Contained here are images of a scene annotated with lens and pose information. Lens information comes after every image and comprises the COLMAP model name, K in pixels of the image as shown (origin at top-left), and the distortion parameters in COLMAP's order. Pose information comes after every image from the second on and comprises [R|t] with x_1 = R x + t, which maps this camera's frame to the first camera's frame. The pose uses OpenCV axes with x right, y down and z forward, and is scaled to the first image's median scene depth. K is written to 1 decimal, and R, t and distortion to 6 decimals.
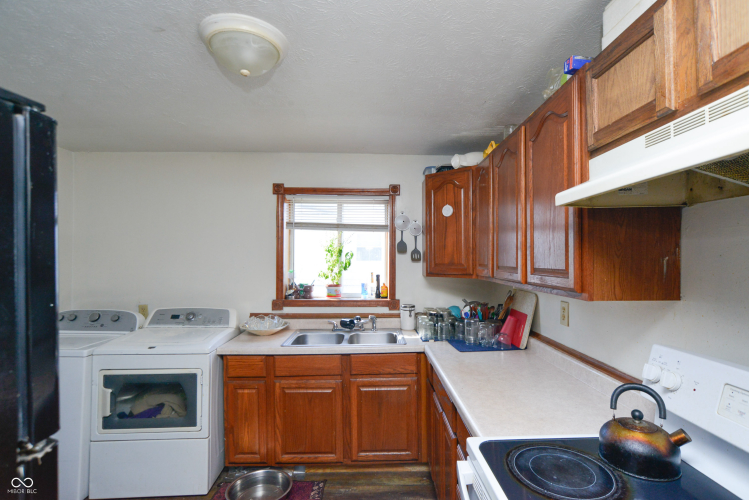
lens RADIAL K [[372.5, 0, 386.0], [0, 372.5, 260.8], [0, 0, 1]] dist [-0.011931, 0.011249]
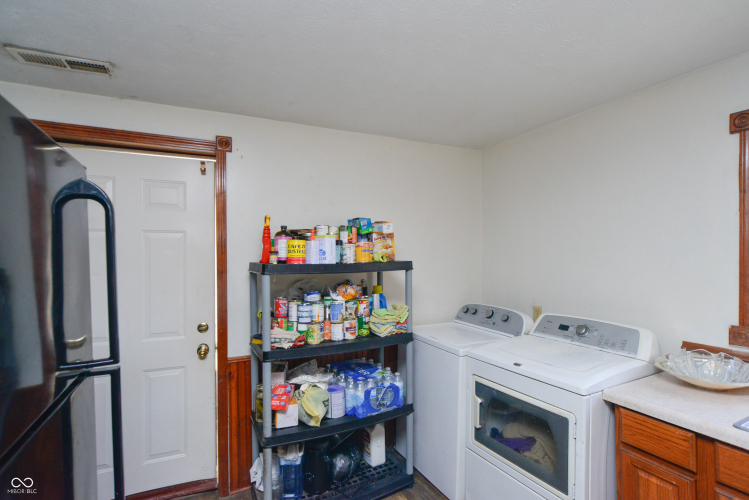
lens RADIAL K [[372.5, 0, 379.3], [0, 372.5, 255.7], [0, 0, 1]] dist [-0.011931, 0.011249]
pose [[0.427543, -0.000546, -0.903995, -0.030249], [0.002843, 0.999996, 0.000741, -0.000998], [0.903991, -0.002887, 0.427542, 0.324299]]
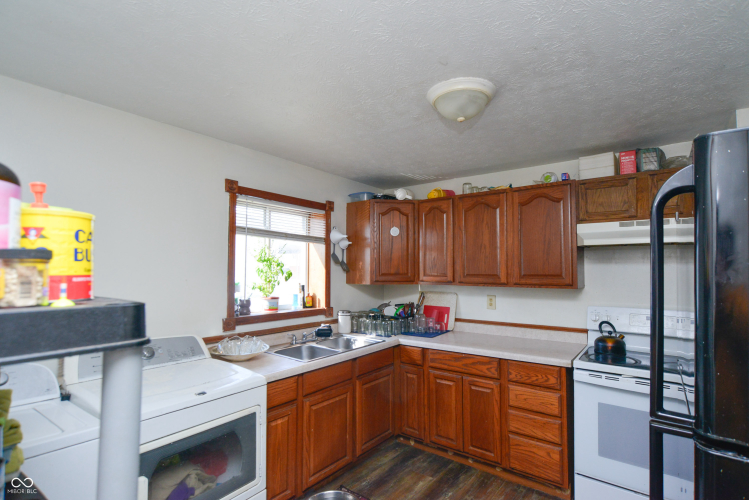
lens RADIAL K [[372.5, 0, 383.5], [0, 372.5, 260.3], [0, 0, 1]] dist [-0.011931, 0.011249]
pose [[0.622812, 0.022598, 0.782045, -0.810129], [0.002187, 0.999529, -0.030625, 0.001635], [-0.782369, 0.020784, 0.622469, 0.232876]]
